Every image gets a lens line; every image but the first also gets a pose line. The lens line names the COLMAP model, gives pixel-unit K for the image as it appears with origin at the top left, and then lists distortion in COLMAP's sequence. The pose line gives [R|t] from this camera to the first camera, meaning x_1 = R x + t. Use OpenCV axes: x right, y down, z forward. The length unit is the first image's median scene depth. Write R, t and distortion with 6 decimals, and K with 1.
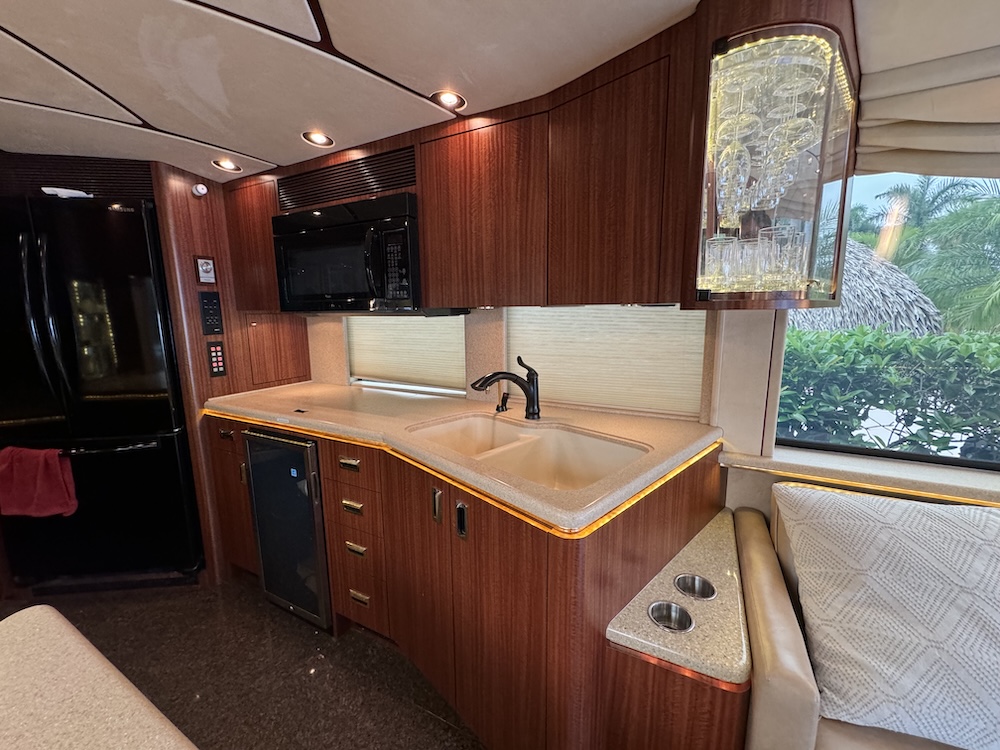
lens RADIAL K [[400.9, 0, 504.1], [0, 400.9, 372.8], [0, 0, 1]] dist [-0.004732, 0.001034]
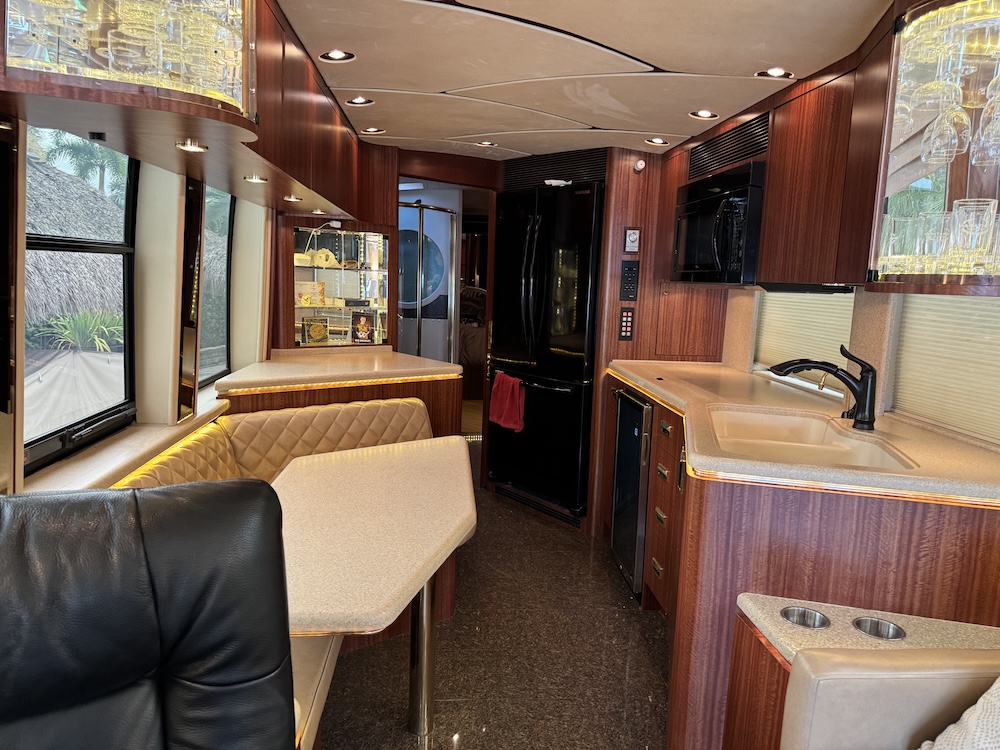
lens RADIAL K [[703.4, 0, 497.4], [0, 703.4, 381.6], [0, 0, 1]] dist [0.059448, -0.063413]
pose [[0.531318, 0.156666, -0.832560, 0.694867], [-0.171945, 0.982240, 0.075101, 0.035200], [0.829540, 0.103252, 0.548820, -0.295094]]
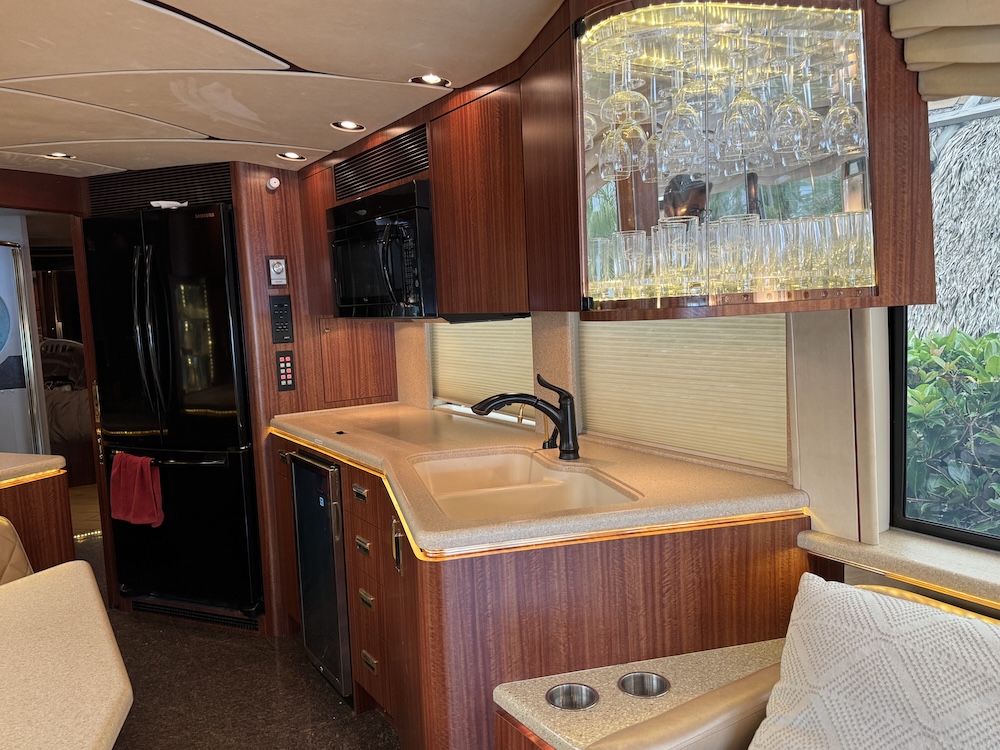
lens RADIAL K [[762.9, 0, 504.2], [0, 762.9, 375.9], [0, 0, 1]] dist [0.073501, -0.097575]
pose [[0.870968, 0.022333, -0.490832, 0.543137], [-0.043227, 0.998576, -0.031269, 0.008929], [0.489434, 0.048452, 0.870693, -0.235542]]
